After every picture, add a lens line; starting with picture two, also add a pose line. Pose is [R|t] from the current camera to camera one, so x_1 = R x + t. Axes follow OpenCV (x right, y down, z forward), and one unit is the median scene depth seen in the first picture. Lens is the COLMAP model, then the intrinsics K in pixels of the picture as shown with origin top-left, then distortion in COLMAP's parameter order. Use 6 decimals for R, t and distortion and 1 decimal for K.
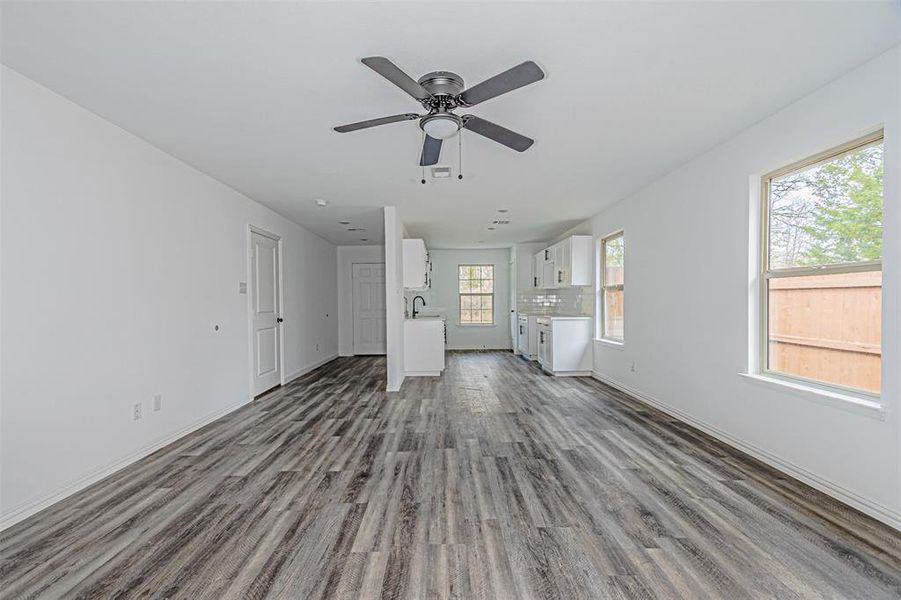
lens RADIAL K [[393.2, 0, 446.3], [0, 393.2, 306.0], [0, 0, 1]] dist [0.005255, 0.000219]
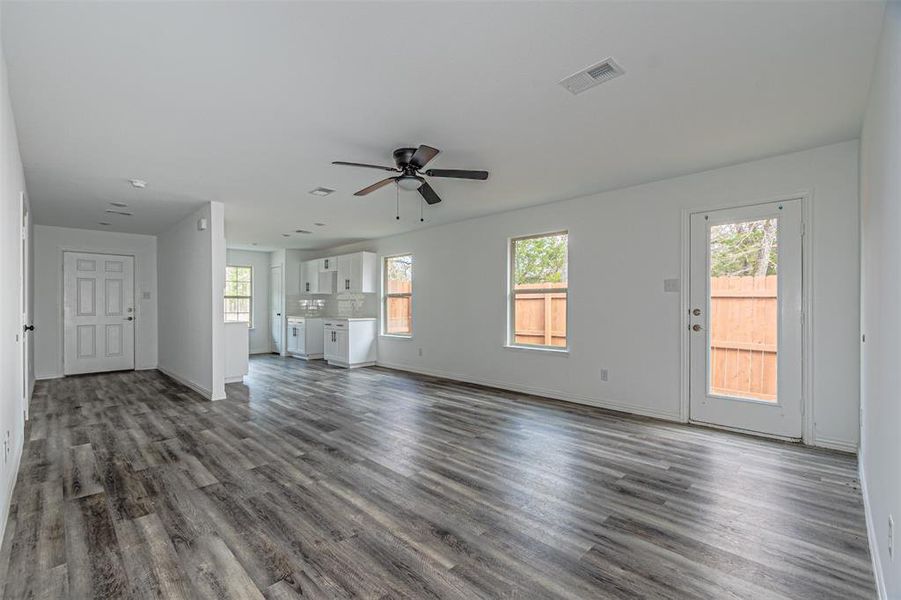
lens RADIAL K [[393.2, 0, 446.9], [0, 393.2, 303.4], [0, 0, 1]] dist [0.005255, 0.000219]
pose [[0.697583, 0.012745, 0.716390, -0.627136], [0.000862, 0.999826, -0.018627, 0.008706], [-0.716503, 0.013612, 0.697451, -0.062086]]
